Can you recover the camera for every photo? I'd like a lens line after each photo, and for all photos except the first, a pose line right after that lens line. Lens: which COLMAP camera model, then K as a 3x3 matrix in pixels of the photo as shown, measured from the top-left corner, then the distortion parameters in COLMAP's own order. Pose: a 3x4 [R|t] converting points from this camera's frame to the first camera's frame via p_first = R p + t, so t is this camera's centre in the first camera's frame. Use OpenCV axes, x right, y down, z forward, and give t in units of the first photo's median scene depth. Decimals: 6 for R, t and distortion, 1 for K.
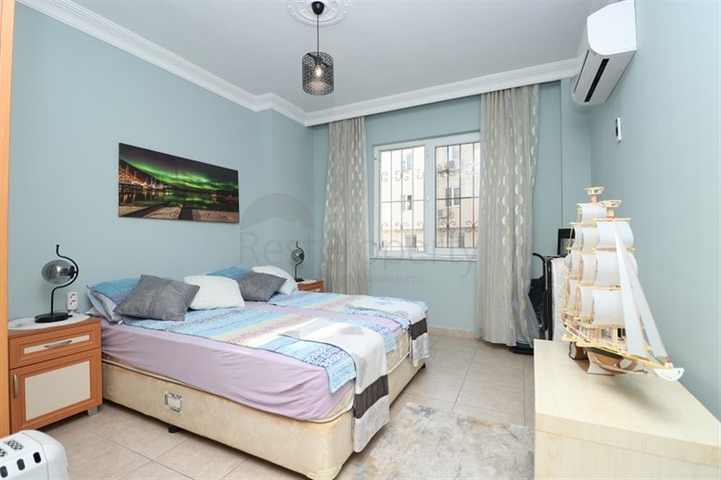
lens RADIAL K [[332.6, 0, 359.0], [0, 332.6, 239.7], [0, 0, 1]] dist [-0.011815, -0.006003]
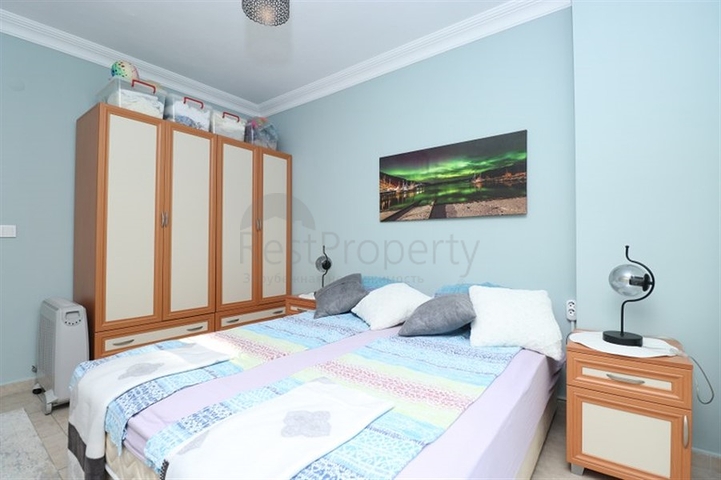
lens RADIAL K [[332.6, 0, 358.8], [0, 332.6, 241.4], [0, 0, 1]] dist [-0.011815, -0.006003]
pose [[-0.194885, -0.014472, -0.980719, 0.355915], [-0.004308, 0.999894, -0.013899, 0.011422], [0.980817, 0.001516, -0.194927, 0.985879]]
